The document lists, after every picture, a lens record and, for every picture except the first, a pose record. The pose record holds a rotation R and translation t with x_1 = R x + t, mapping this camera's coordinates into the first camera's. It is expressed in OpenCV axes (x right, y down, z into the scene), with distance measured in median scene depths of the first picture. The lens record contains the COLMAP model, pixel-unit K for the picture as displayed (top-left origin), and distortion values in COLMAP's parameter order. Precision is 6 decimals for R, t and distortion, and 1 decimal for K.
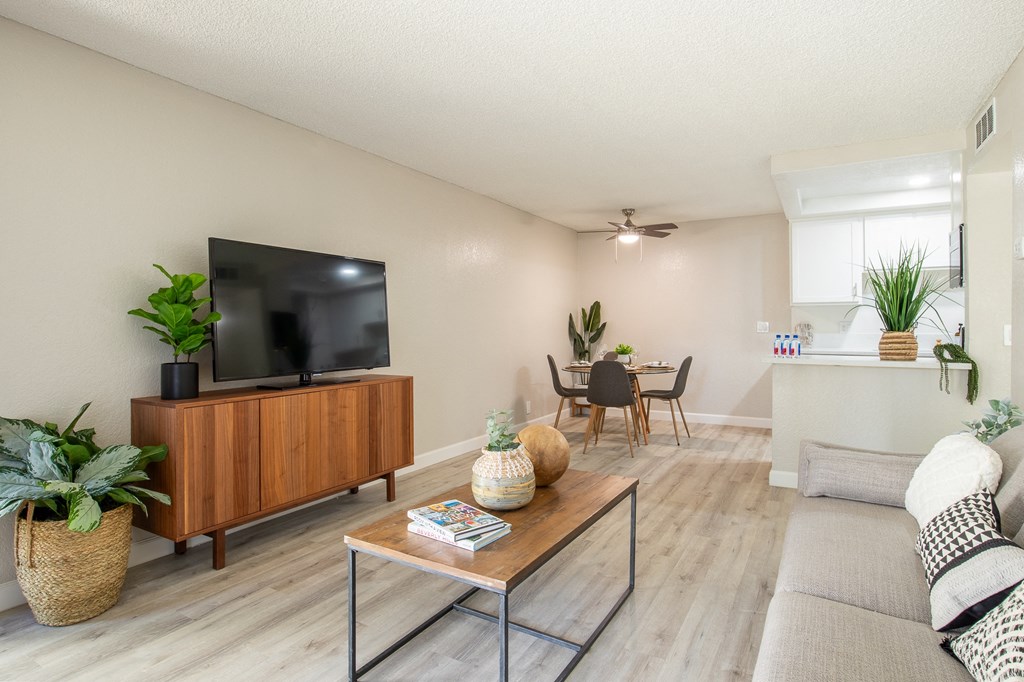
lens RADIAL K [[527.8, 0, 511.9], [0, 527.8, 334.9], [0, 0, 1]] dist [-0.041628, -0.000353]
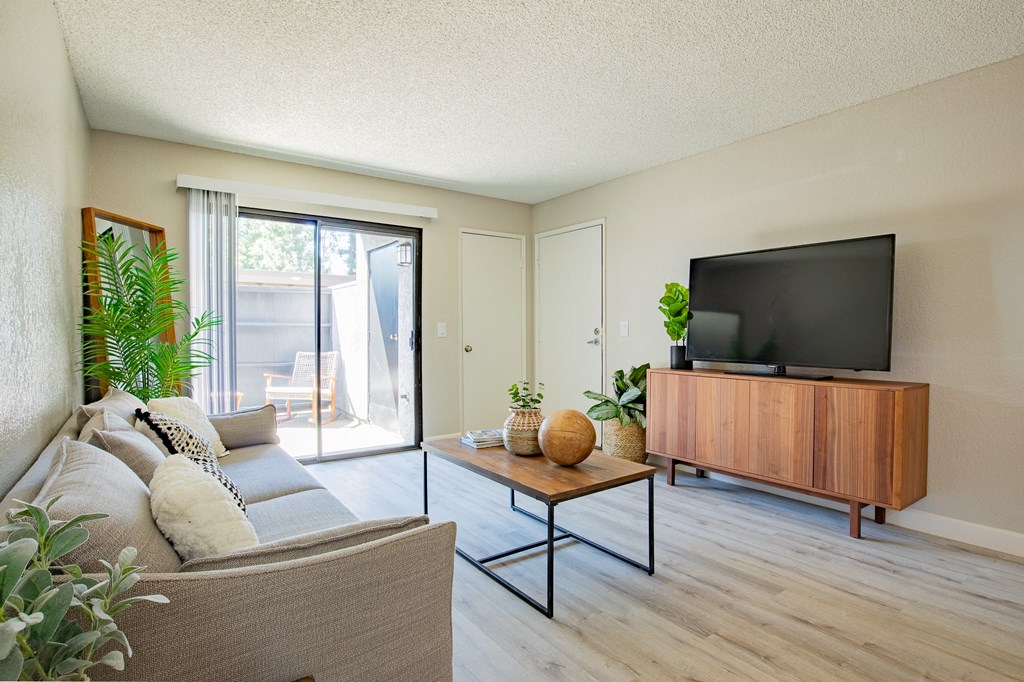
lens RADIAL K [[527.8, 0, 513.1], [0, 527.8, 337.6], [0, 0, 1]] dist [-0.041628, -0.000353]
pose [[-0.397302, 0.024503, -0.917361, 0.805279], [-0.007097, 0.999532, 0.029771, -0.009189], [0.917661, 0.018338, -0.396942, 0.965183]]
